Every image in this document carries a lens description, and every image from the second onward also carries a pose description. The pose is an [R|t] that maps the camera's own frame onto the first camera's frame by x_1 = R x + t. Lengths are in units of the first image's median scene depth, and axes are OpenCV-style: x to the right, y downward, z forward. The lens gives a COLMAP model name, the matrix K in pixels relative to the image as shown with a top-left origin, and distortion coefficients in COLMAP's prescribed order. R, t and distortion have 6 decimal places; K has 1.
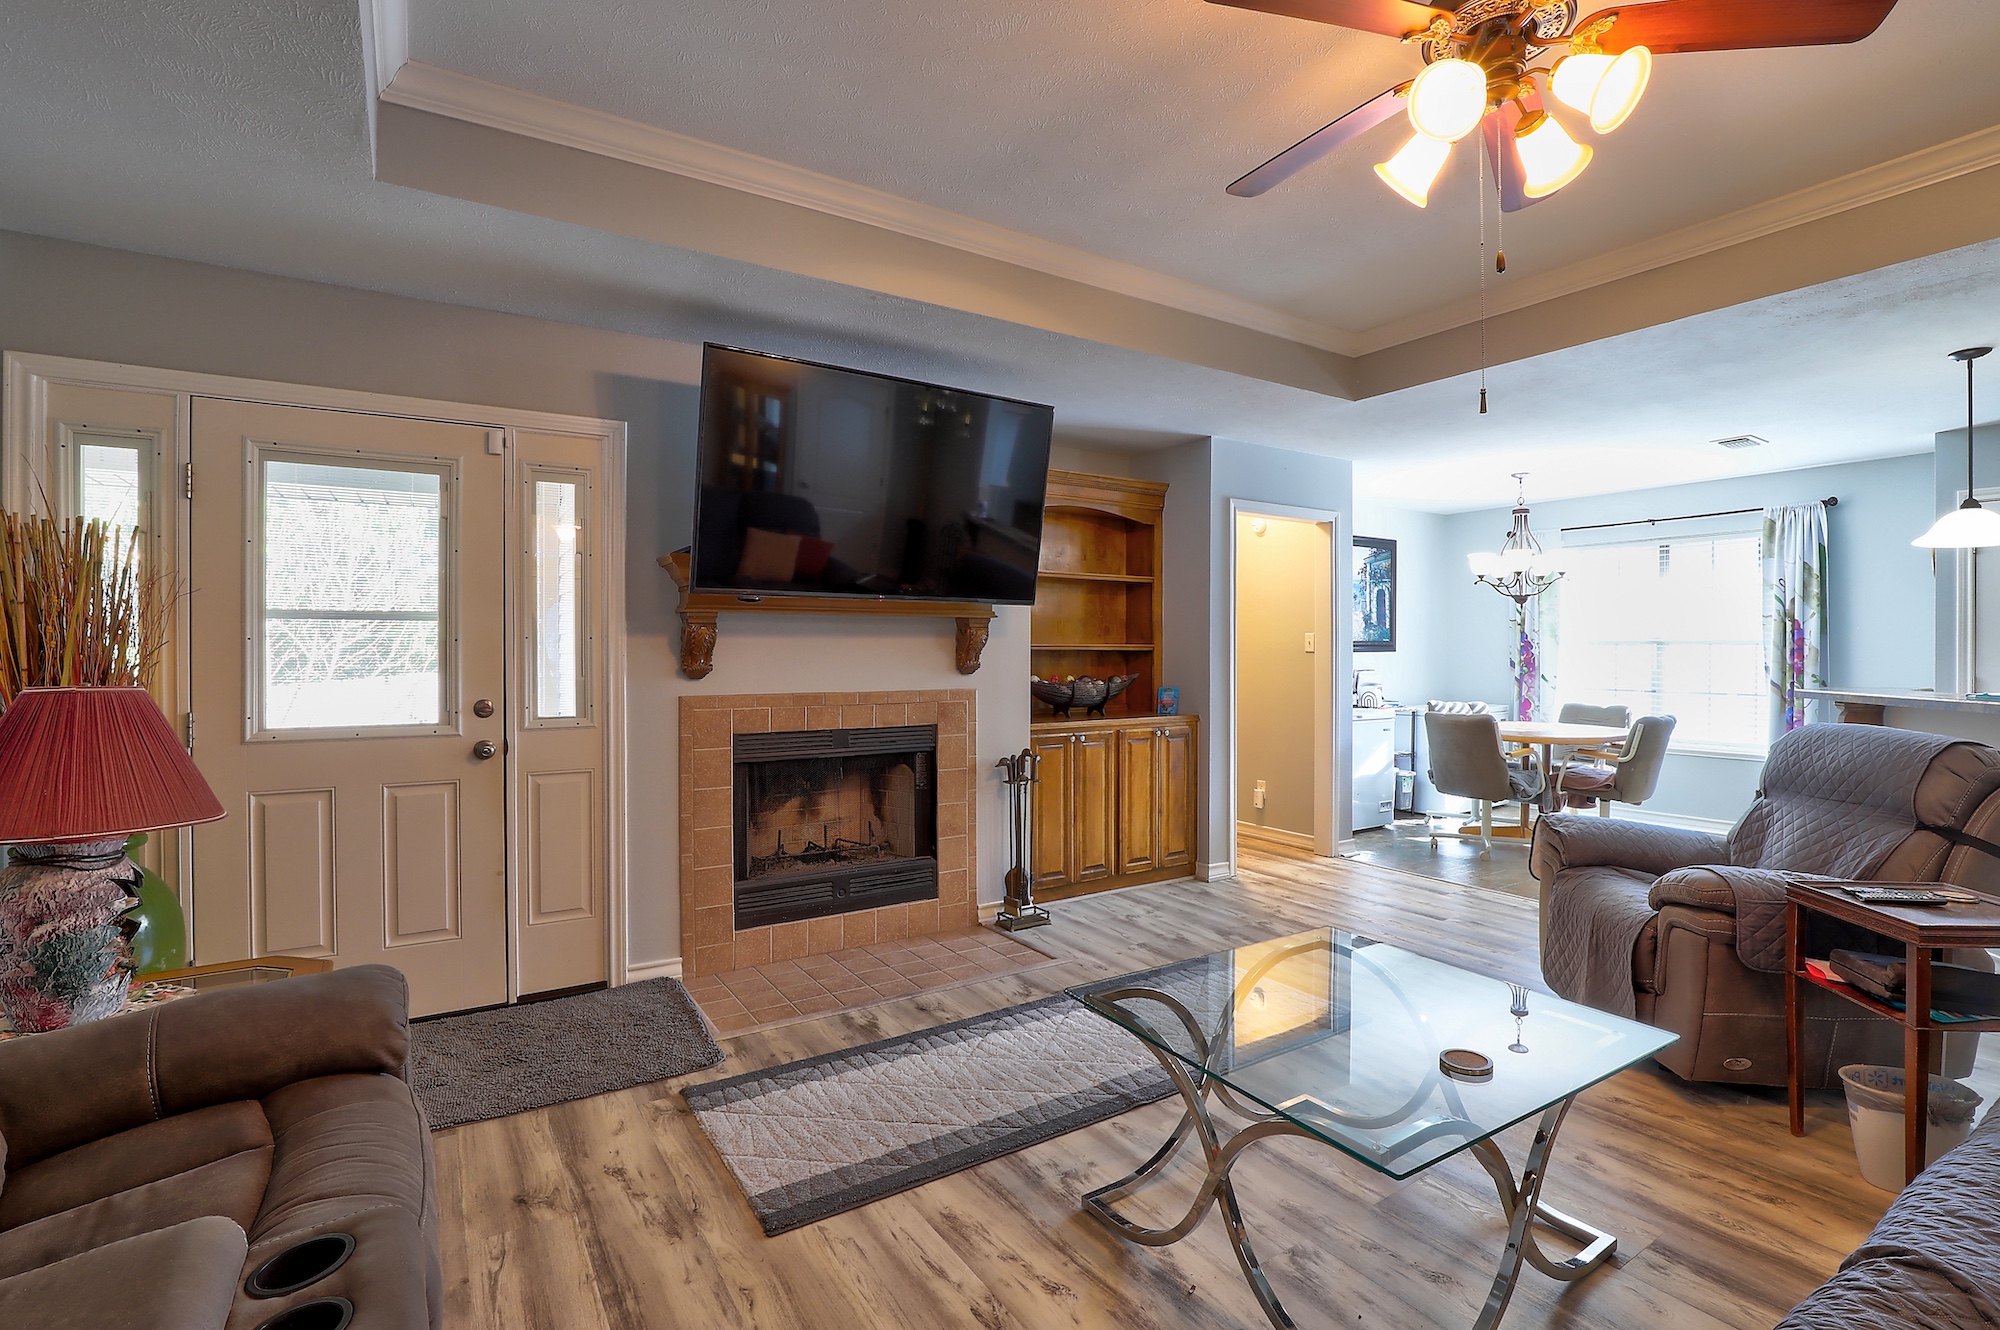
lens RADIAL K [[919.6, 0, 1027.1], [0, 919.6, 655.9], [0, 0, 1]] dist [-0.028594, 0.000146]
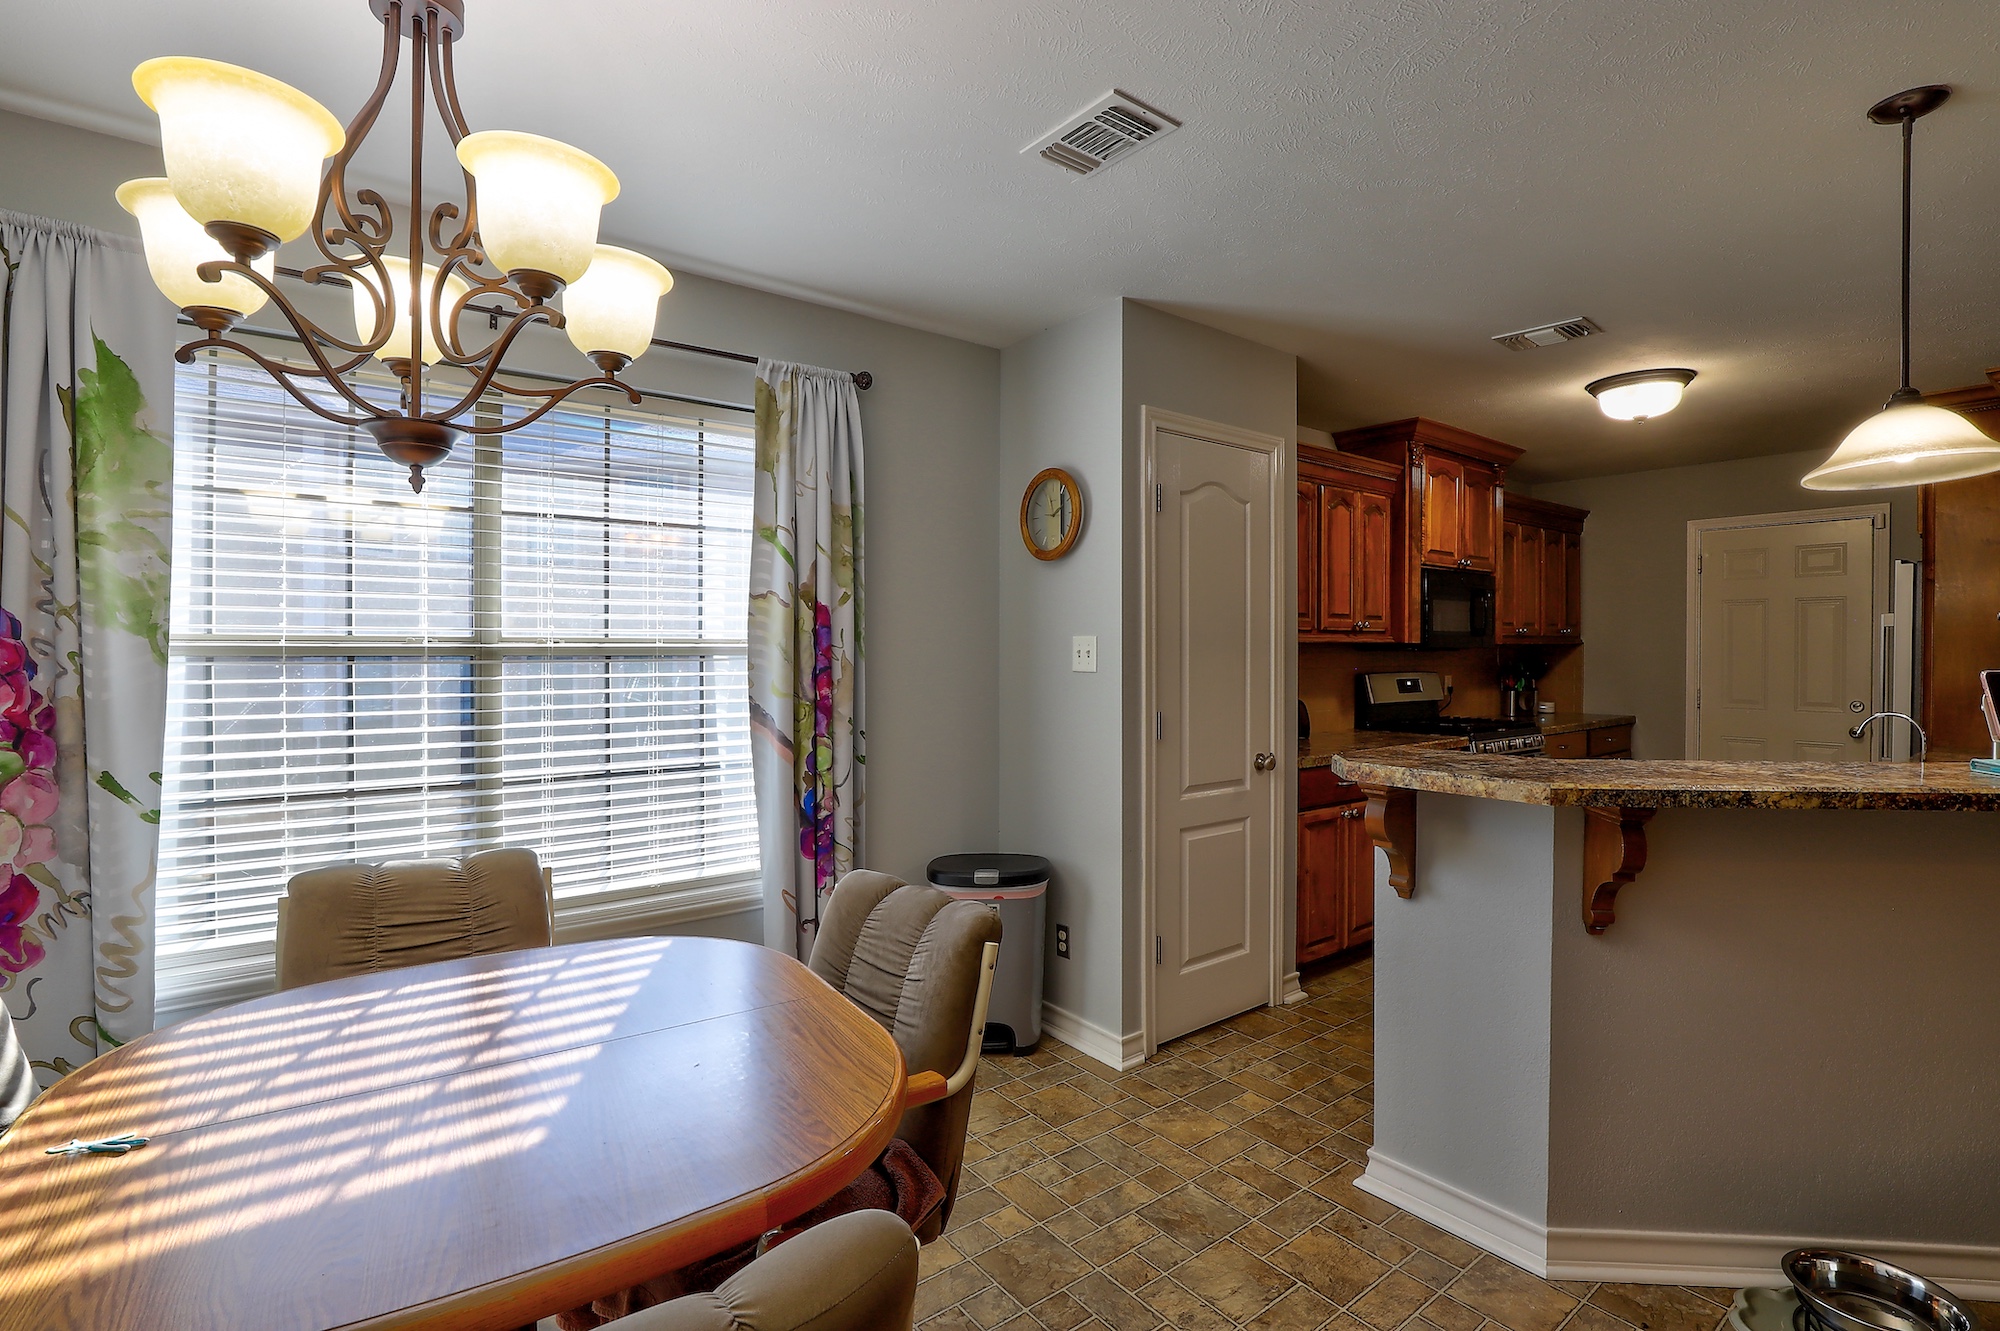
lens RADIAL K [[942.9, 0, 1000.0], [0, 942.9, 665.5], [0, 0, 1]] dist [-0.030445, -0.000122]
pose [[-0.078047, -0.016903, 0.996806, 0.464378], [0.006701, 0.999825, 0.017479, -0.022352], [-0.996927, 0.008044, -0.077920, 1.277421]]
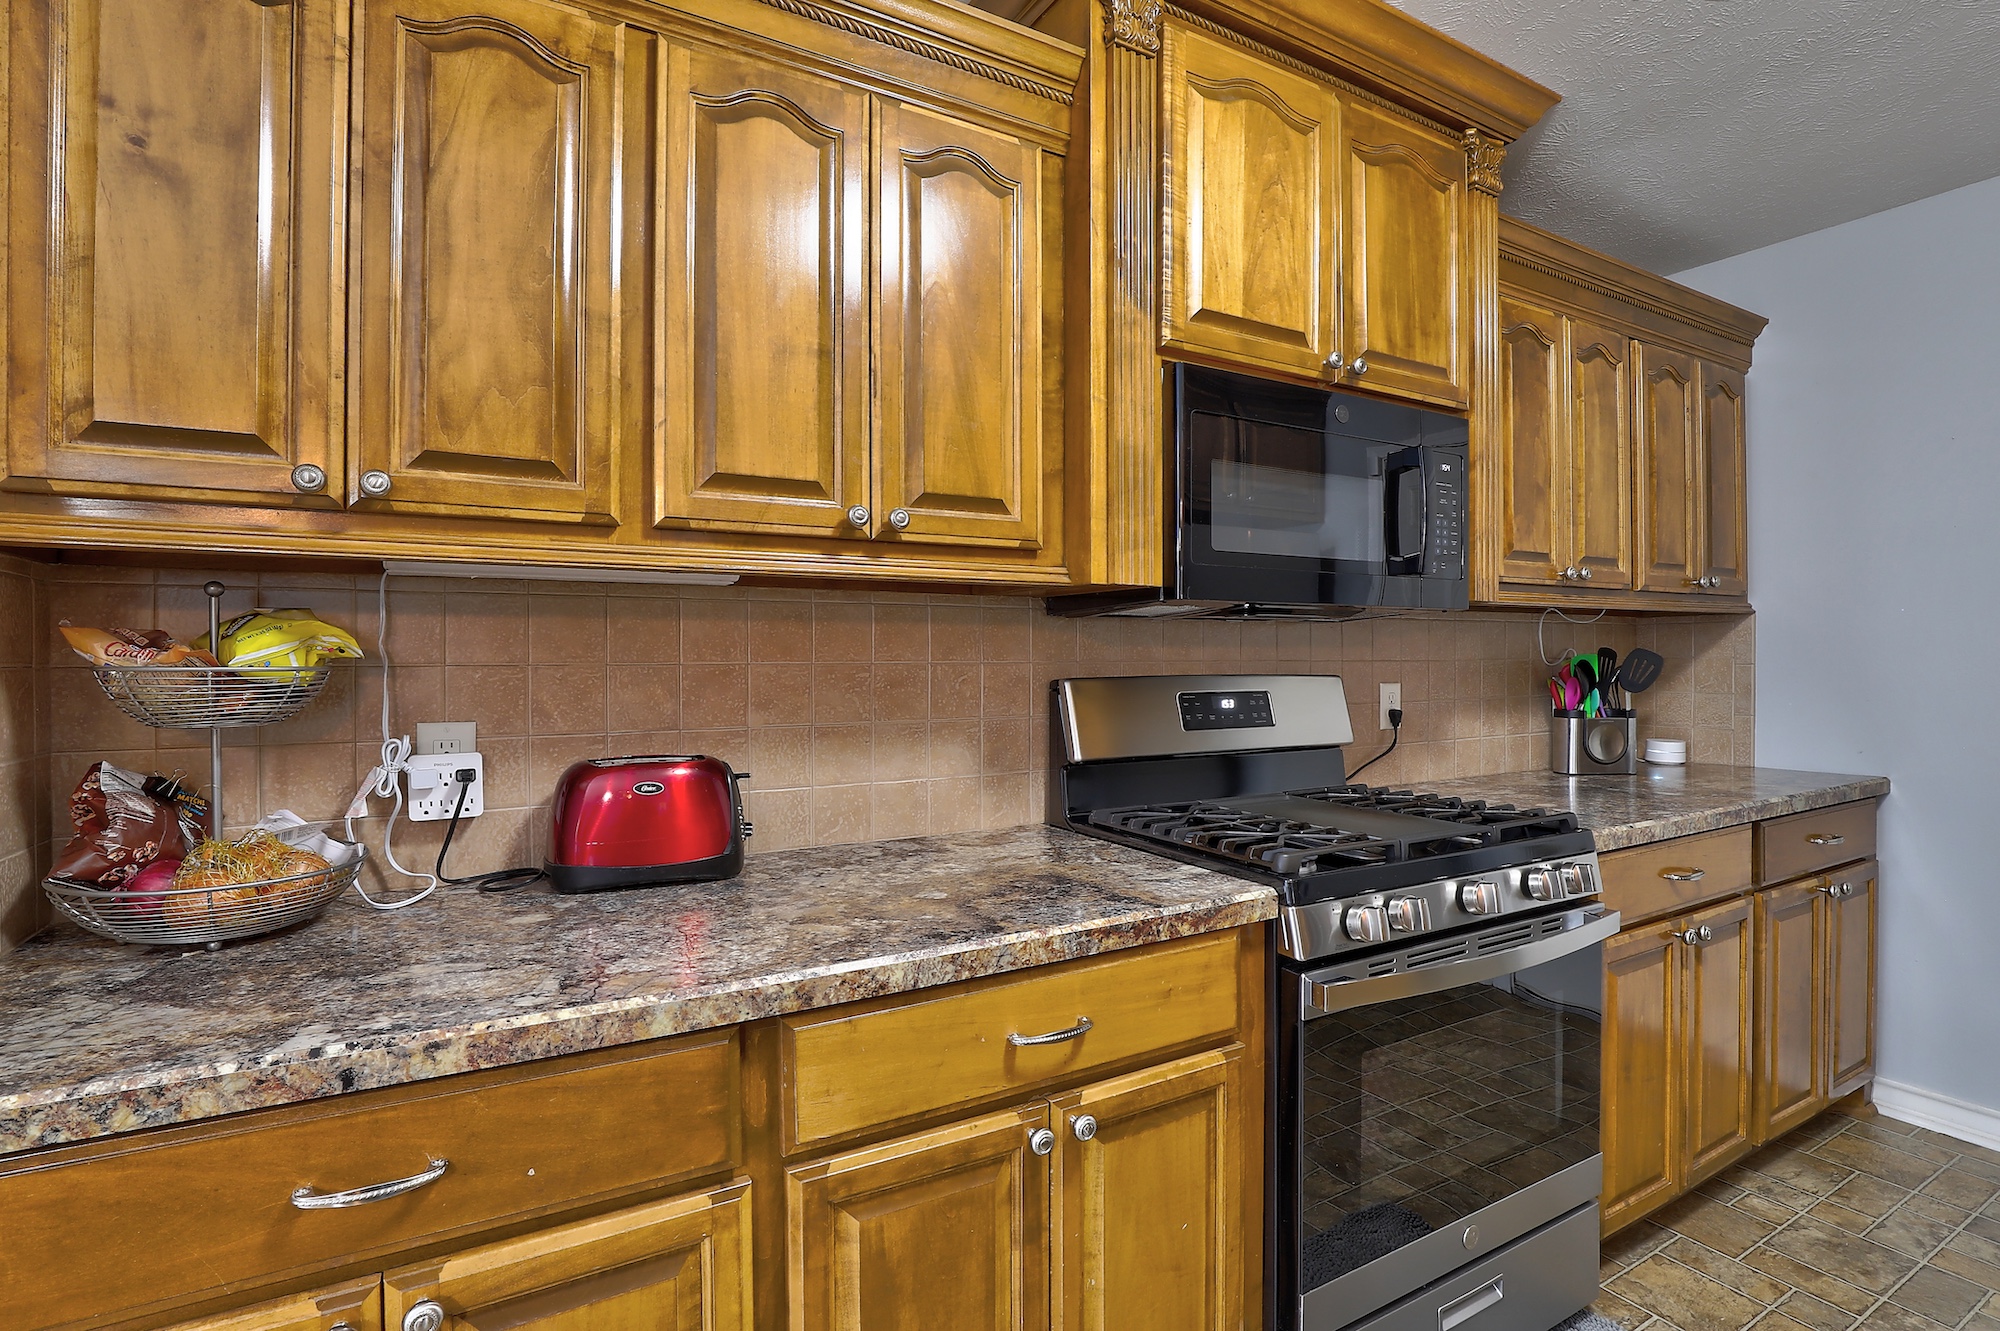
lens RADIAL K [[910.6, 0, 1048.7], [0, 910.6, 651.4], [0, 0, 1]] dist [0.000495, 0.000202]
pose [[0.055777, -0.001593, 0.998442, 1.160165], [0.005036, 0.999986, 0.001314, -0.001841], [-0.998431, 0.004954, 0.055784, 0.727840]]
